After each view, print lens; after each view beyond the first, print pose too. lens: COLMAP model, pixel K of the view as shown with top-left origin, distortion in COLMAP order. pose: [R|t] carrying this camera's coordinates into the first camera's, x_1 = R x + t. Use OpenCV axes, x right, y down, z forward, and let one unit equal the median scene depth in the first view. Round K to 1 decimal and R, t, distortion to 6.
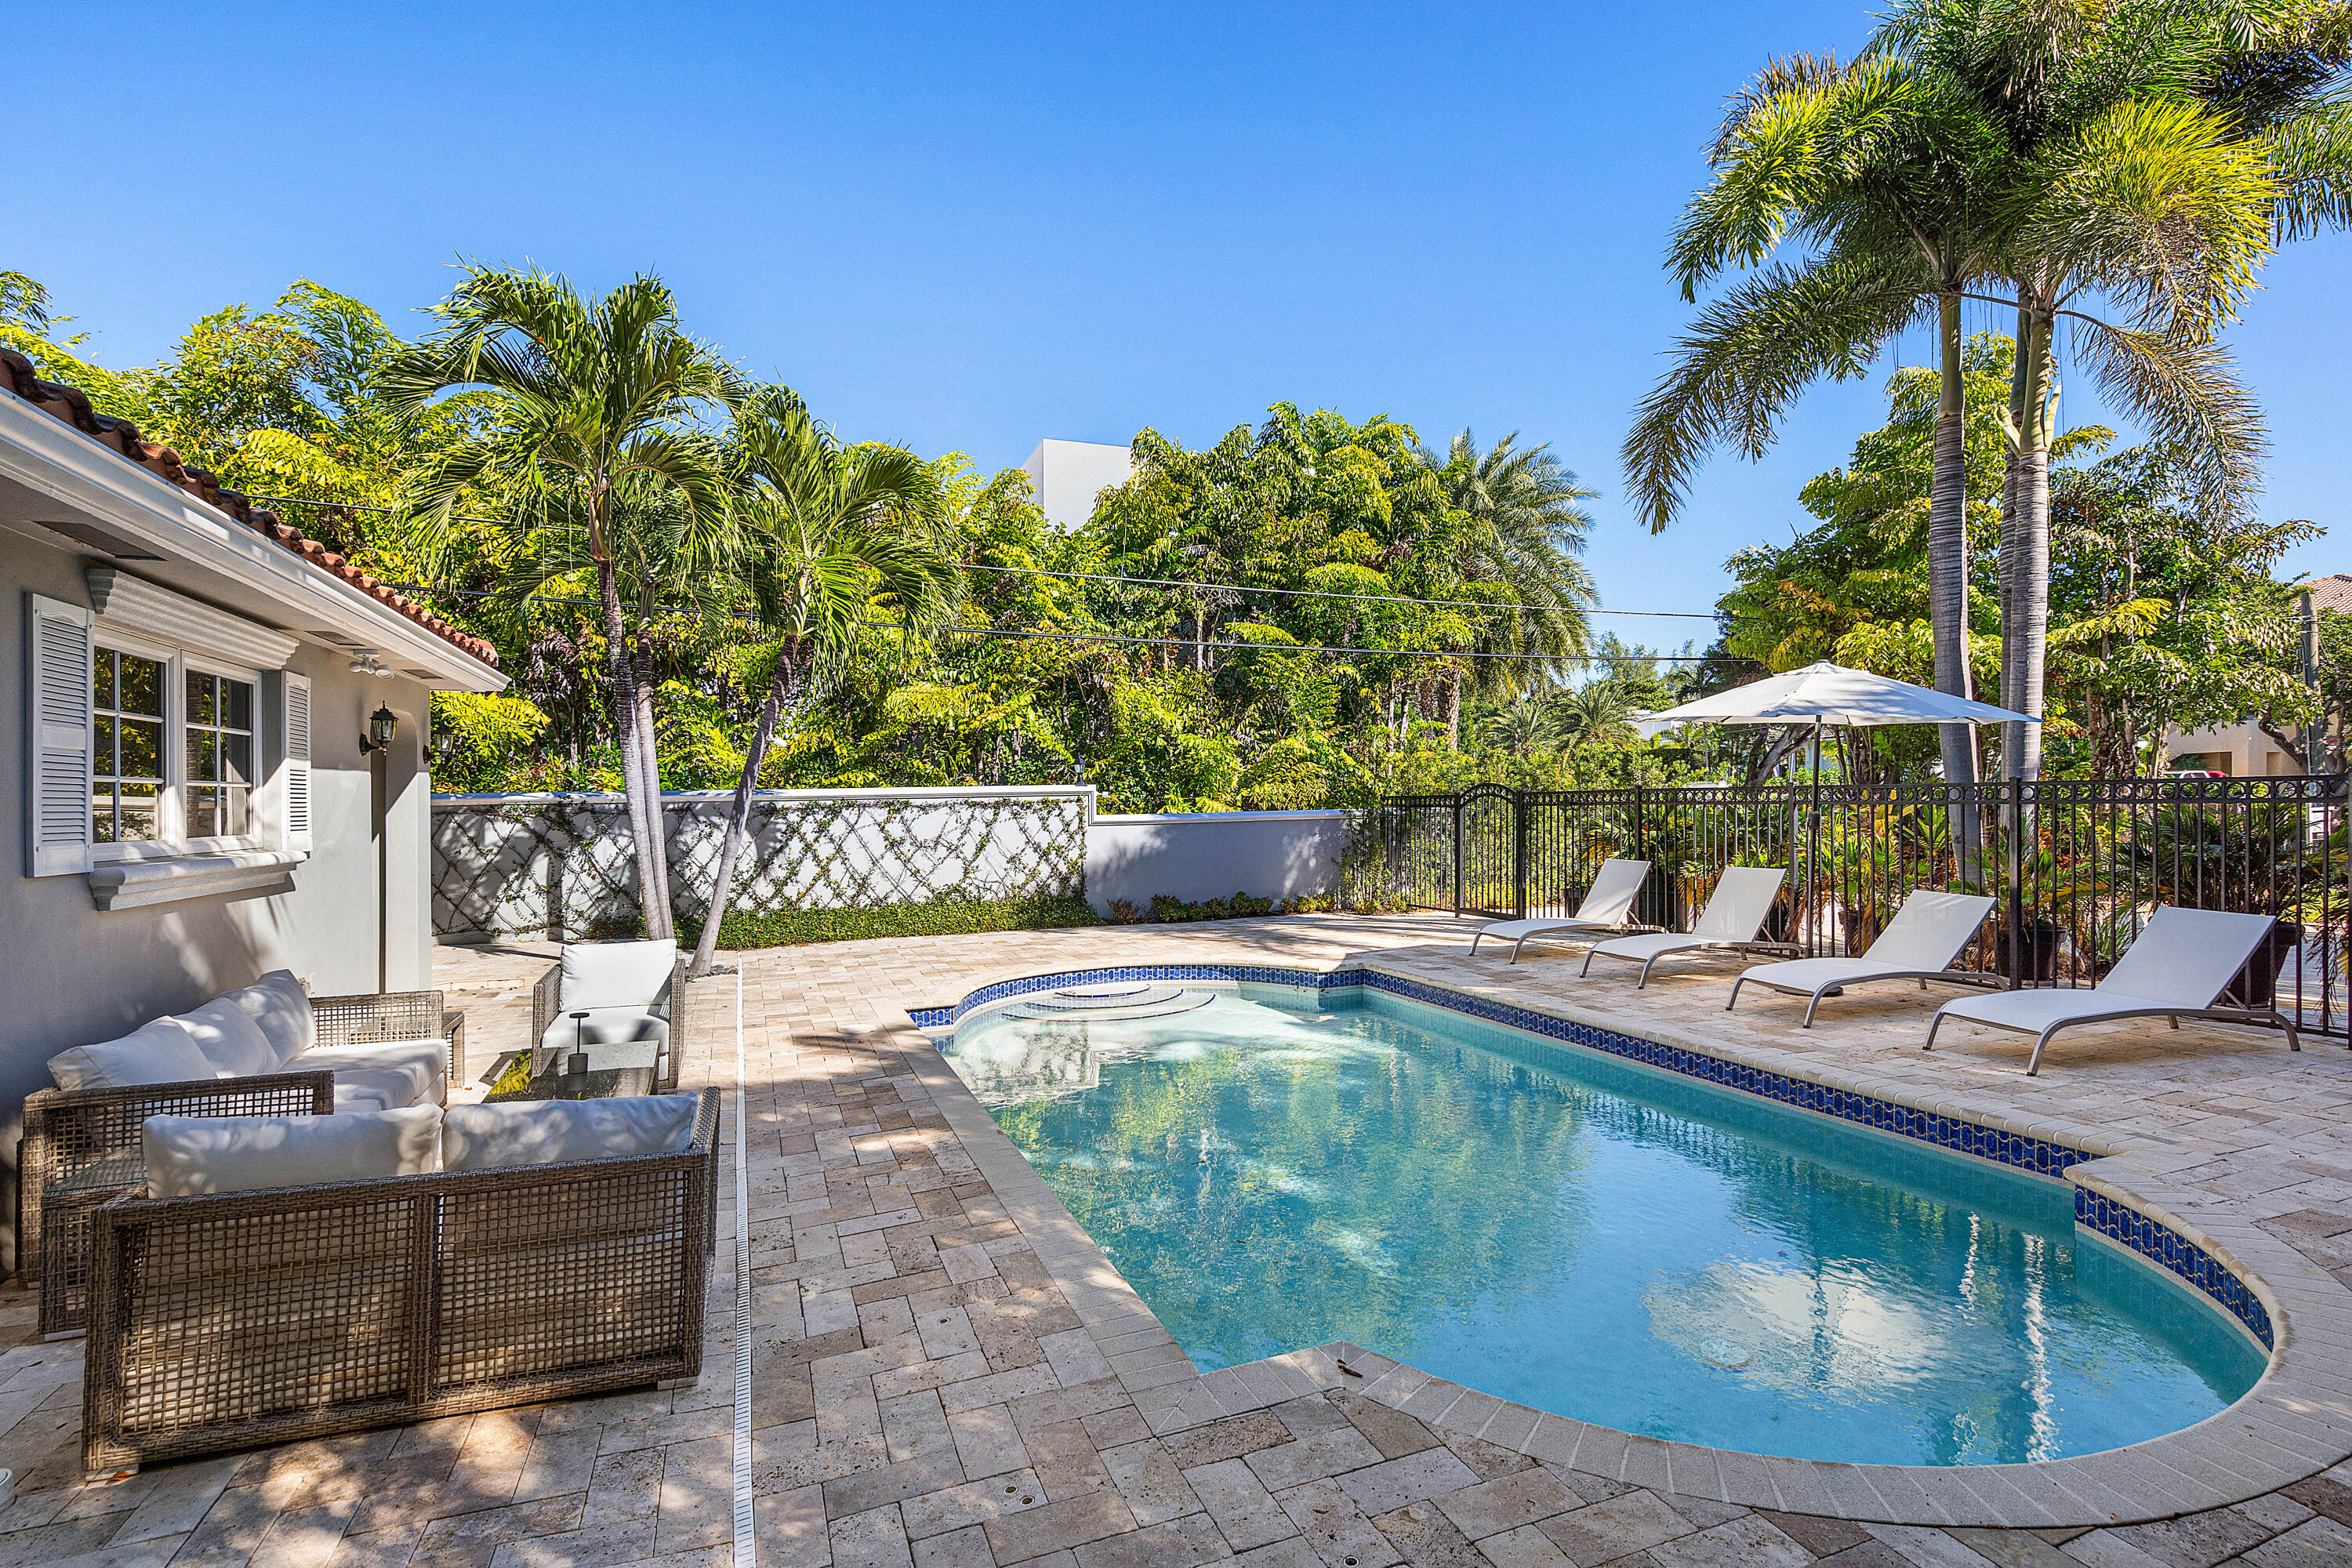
lens RADIAL K [[1111.1, 0, 1180.8], [0, 1111.1, 812.2], [0, 0, 1]] dist [-0.000062, -0.000248]
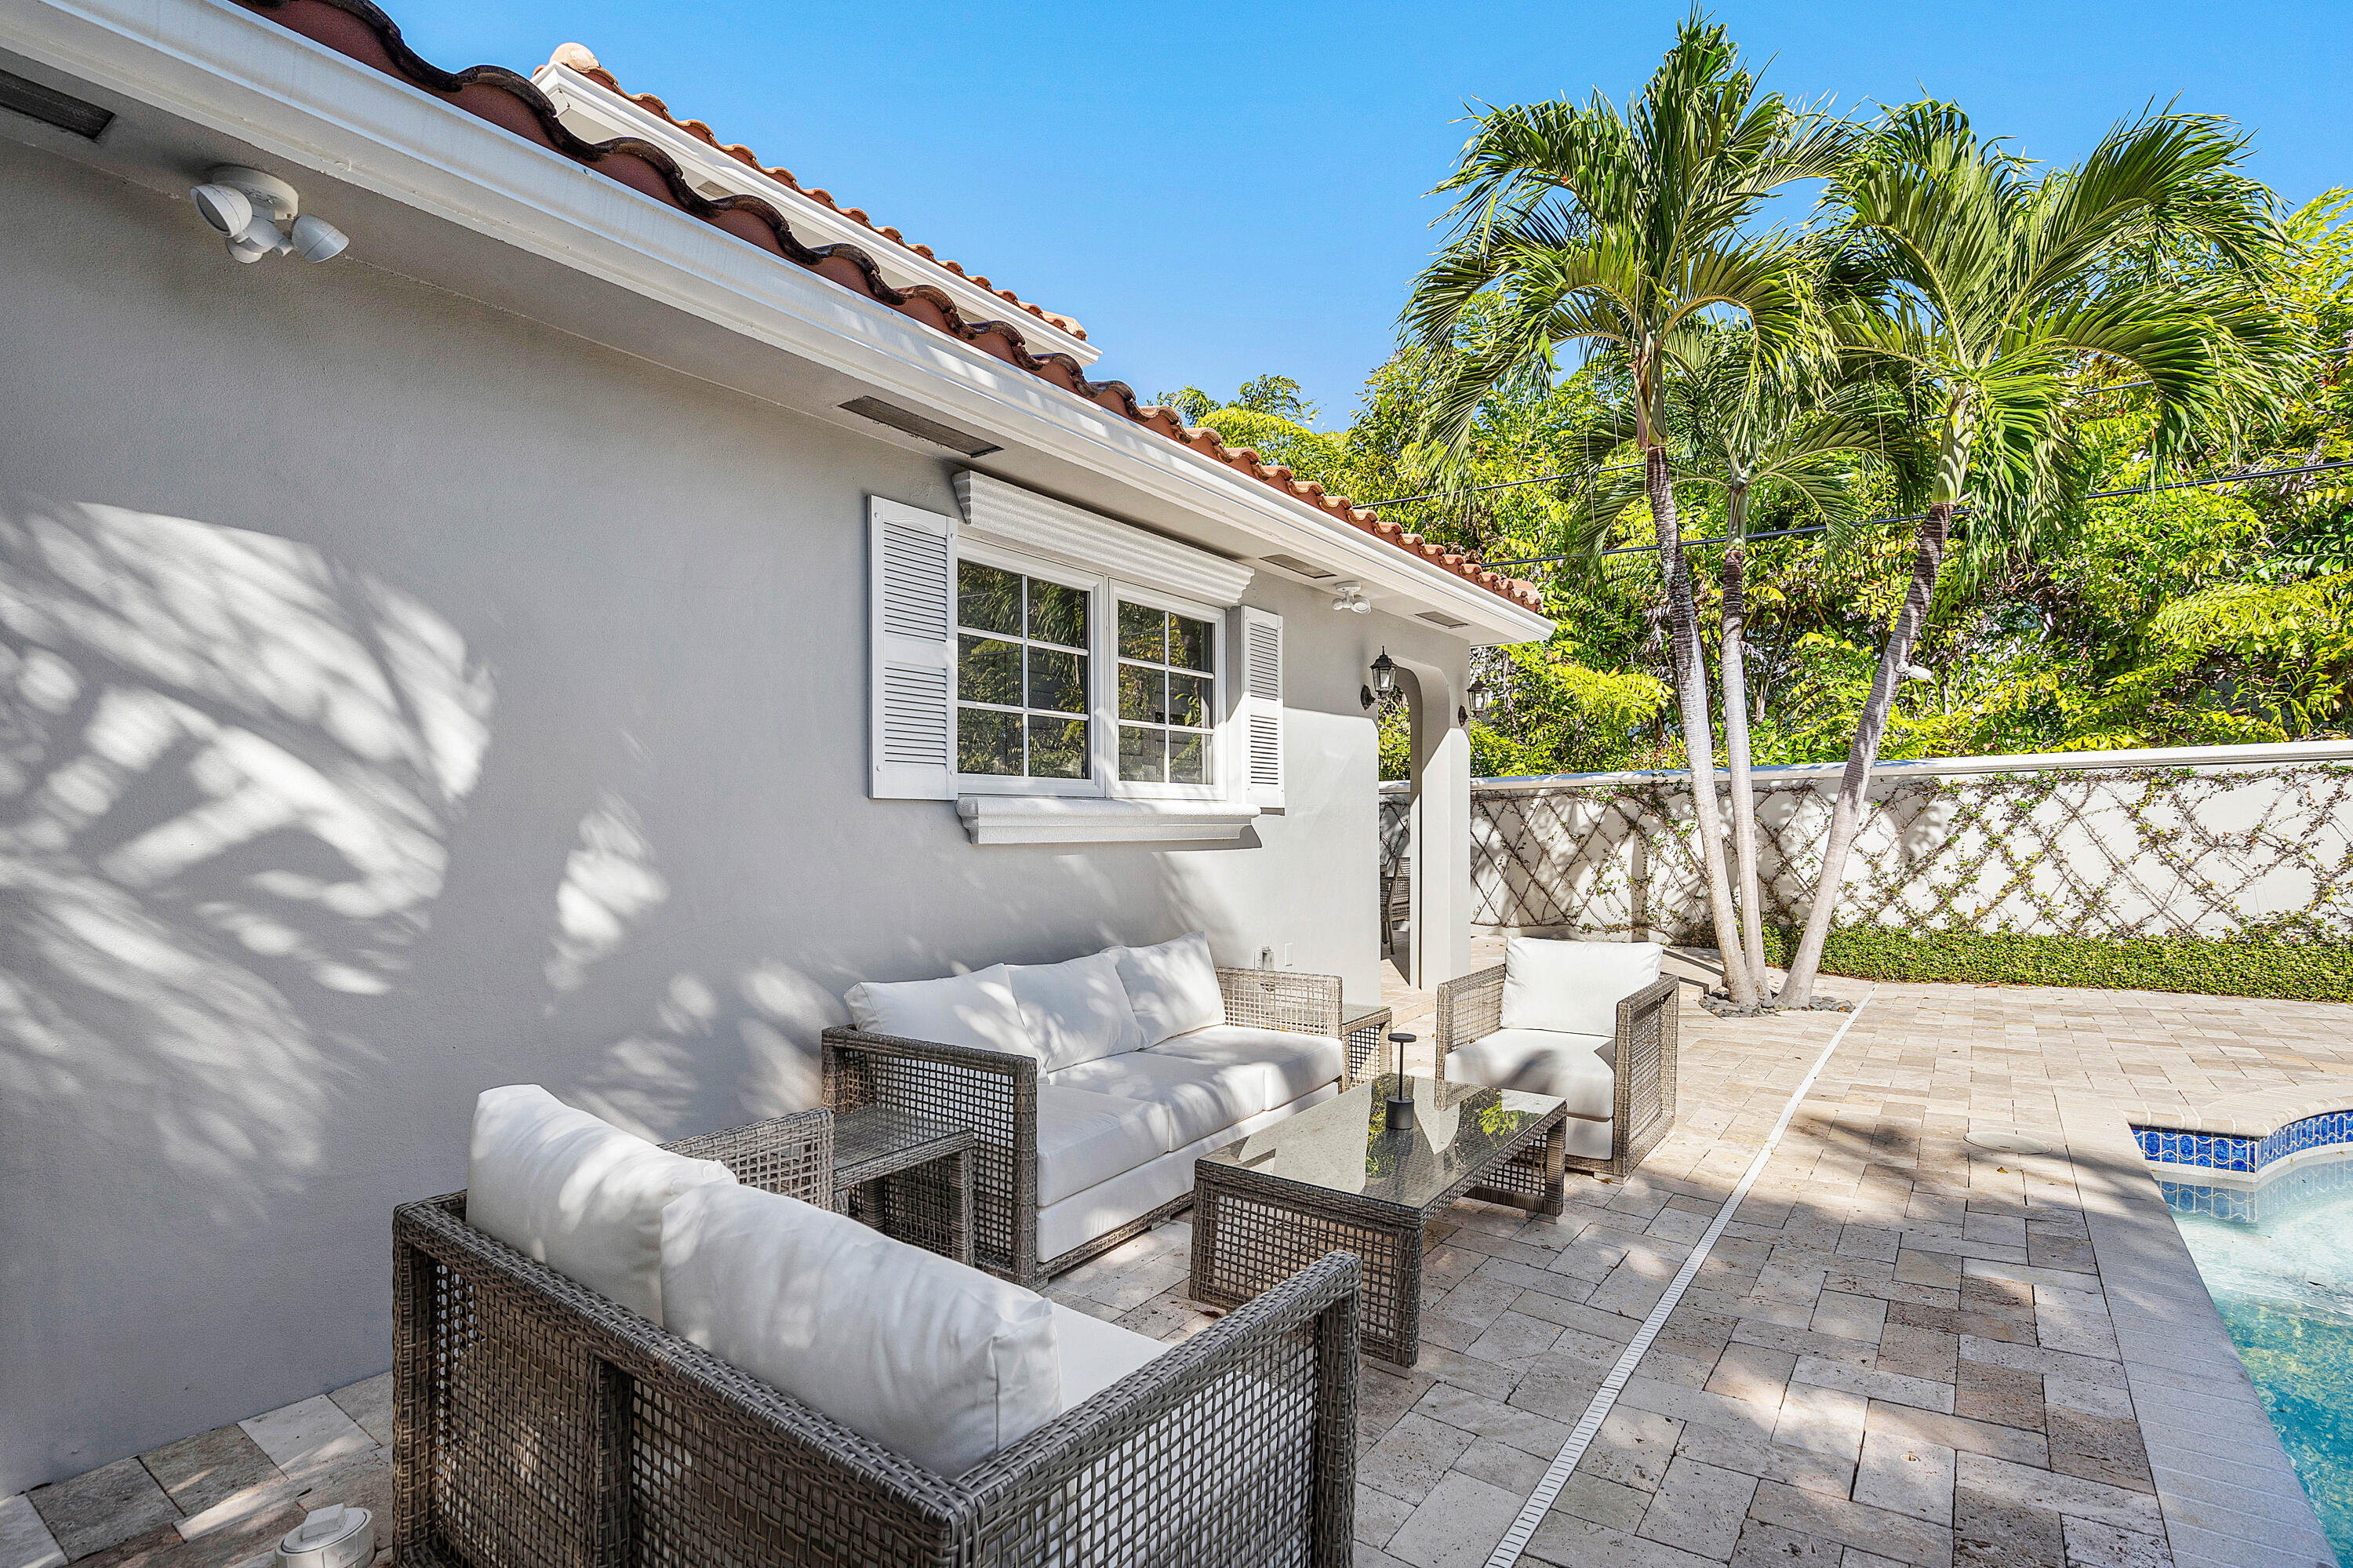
lens RADIAL K [[1146.7, 0, 1160.7], [0, 1146.7, 830.8], [0, 0, 1]] dist [0.001685, 0.000108]
pose [[0.542778, 0.010242, -0.839813, -0.024628], [-0.006054, 0.999947, 0.008283, 0.022352], [0.839854, 0.000588, 0.542812, 0.196762]]
